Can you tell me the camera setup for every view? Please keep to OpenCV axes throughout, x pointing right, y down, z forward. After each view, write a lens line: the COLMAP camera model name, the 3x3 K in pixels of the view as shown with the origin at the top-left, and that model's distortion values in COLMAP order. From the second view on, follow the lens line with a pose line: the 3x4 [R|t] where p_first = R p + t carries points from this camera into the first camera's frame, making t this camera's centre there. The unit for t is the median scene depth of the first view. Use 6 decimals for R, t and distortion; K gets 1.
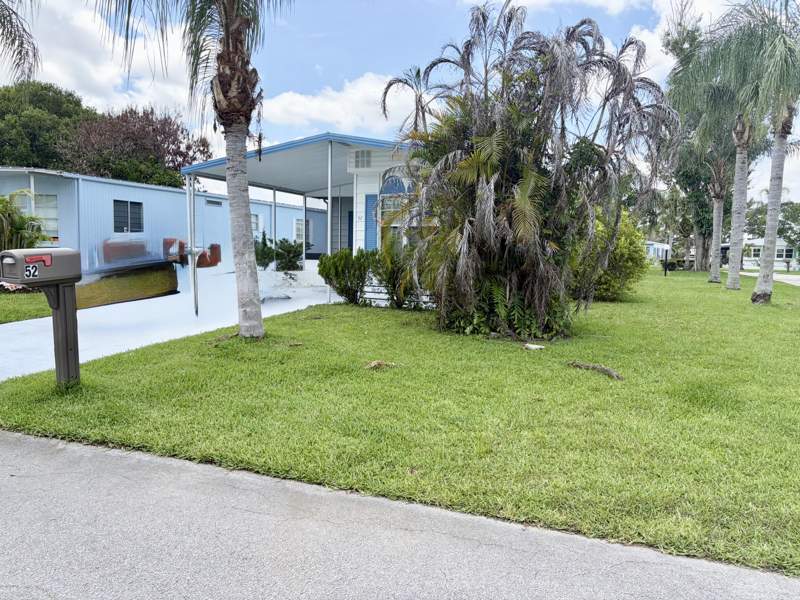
lens RADIAL K [[578.1, 0, 400.0], [0, 578.1, 300.0], [0, 0, 1]] dist [0.000189, -0.004113]
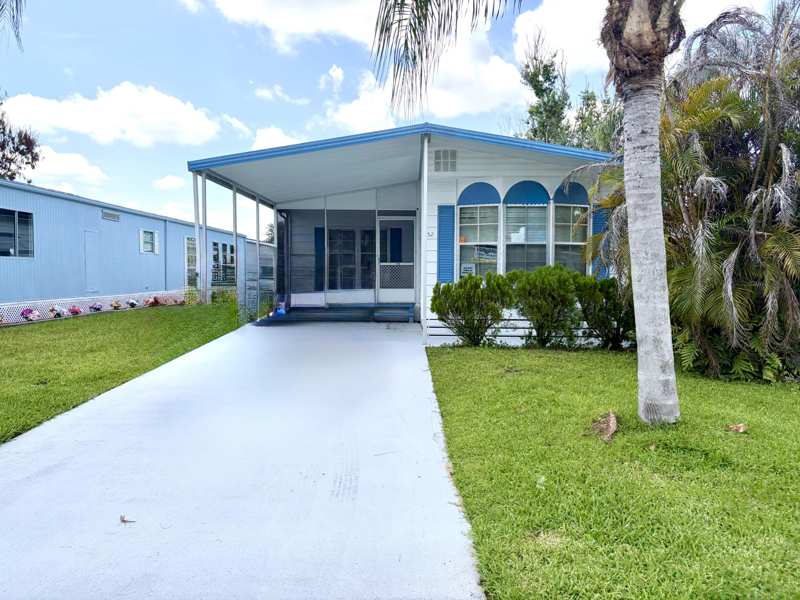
lens RADIAL K [[578.1, 0, 400.0], [0, 578.1, 300.0], [0, 0, 1]] dist [0.000189, -0.004113]
pose [[0.928841, -0.039390, 0.368379, -0.410490], [0.052808, 0.998255, -0.026410, -0.034749], [-0.366696, 0.043984, 0.929301, 0.288893]]
